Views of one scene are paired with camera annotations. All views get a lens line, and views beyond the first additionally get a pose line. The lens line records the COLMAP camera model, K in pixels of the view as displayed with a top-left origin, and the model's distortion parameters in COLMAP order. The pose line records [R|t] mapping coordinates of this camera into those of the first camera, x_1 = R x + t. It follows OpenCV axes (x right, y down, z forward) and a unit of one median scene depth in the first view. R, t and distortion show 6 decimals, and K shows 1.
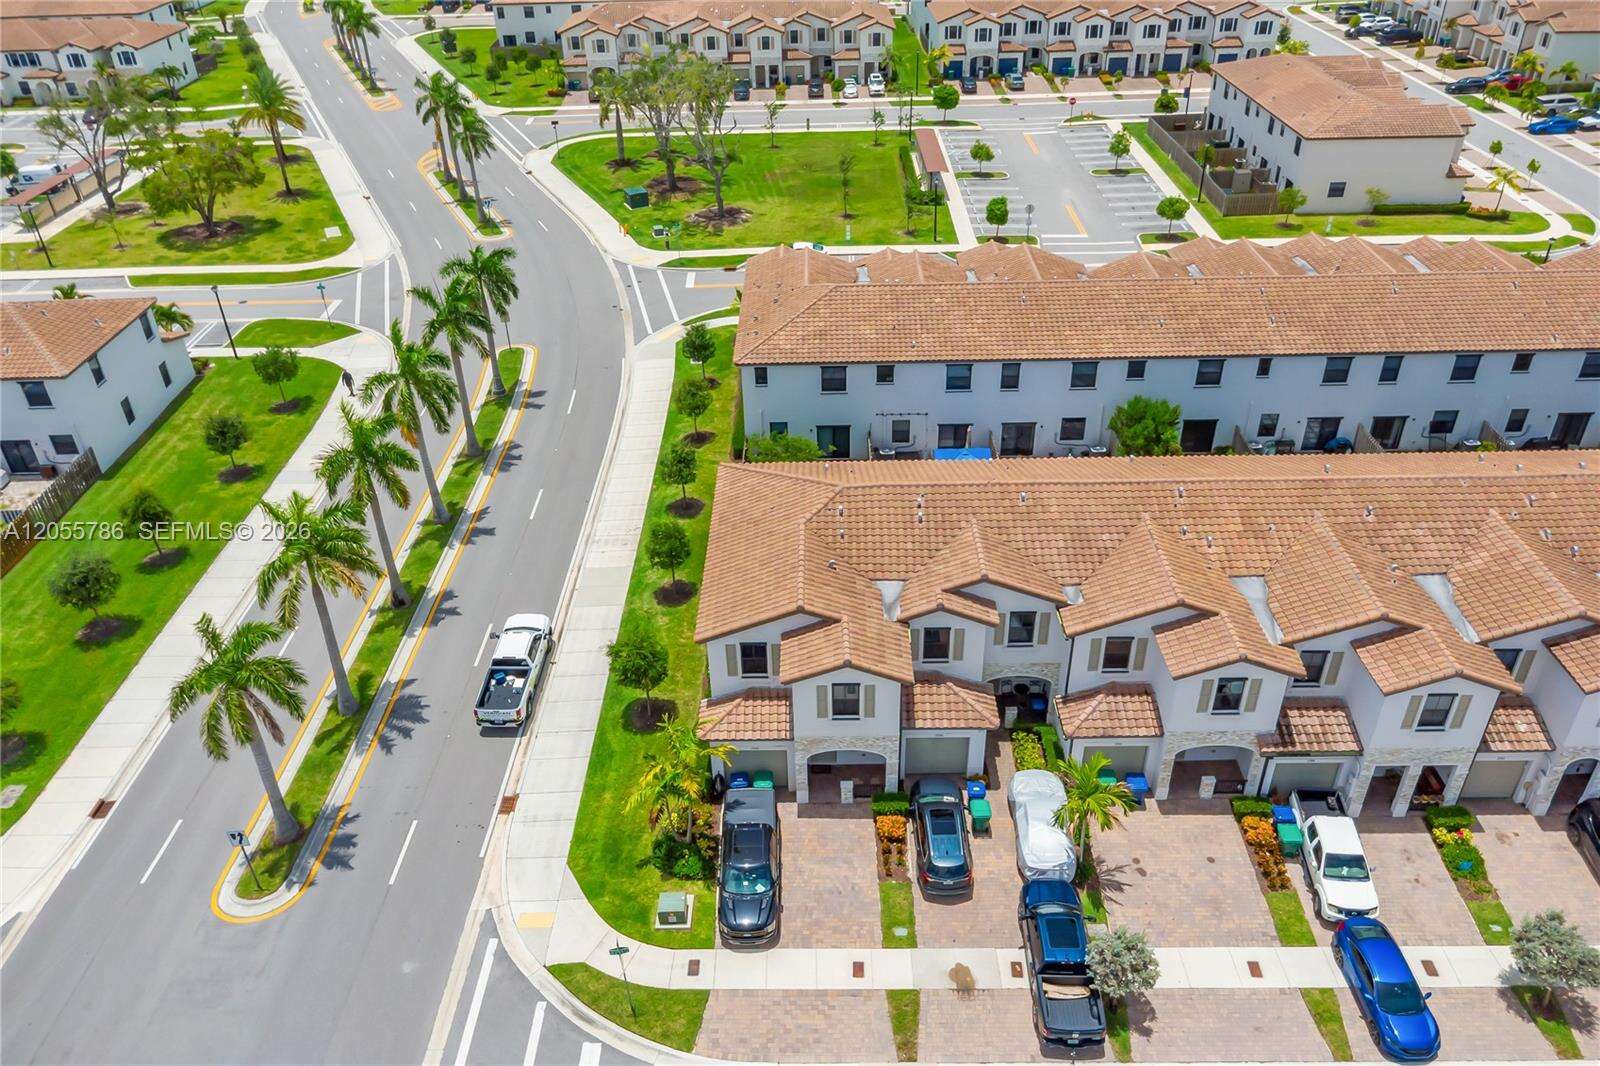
lens RADIAL K [[1155.7, 0, 801.8], [0, 1155.7, 549.8], [0, 0, 1]] dist [0.010080, -0.006808]
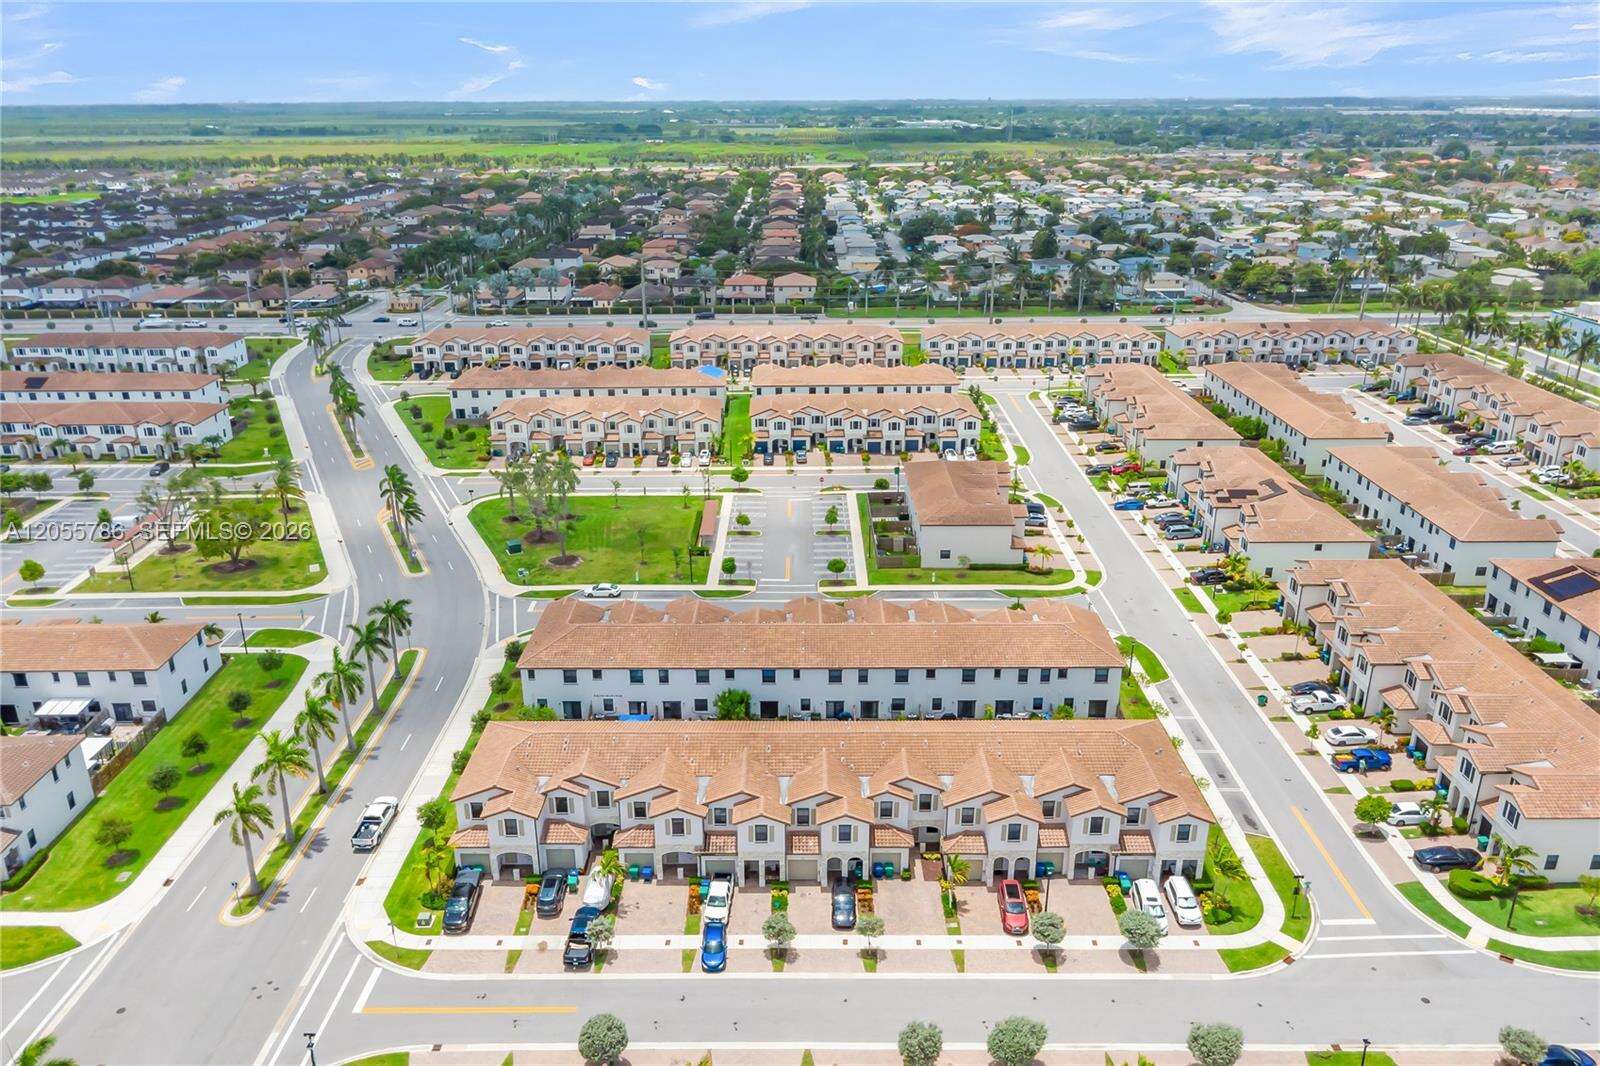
lens RADIAL K [[1167.1, 0, 800.0], [0, 1167.1, 533.0], [0, 0, 1]] dist [0.008421, -0.003971]
pose [[0.999770, 0.016116, 0.014137, 0.477209], [-0.012412, 0.972812, -0.231263, 0.076696], [-0.017480, 0.231035, 0.972788, -1.168943]]
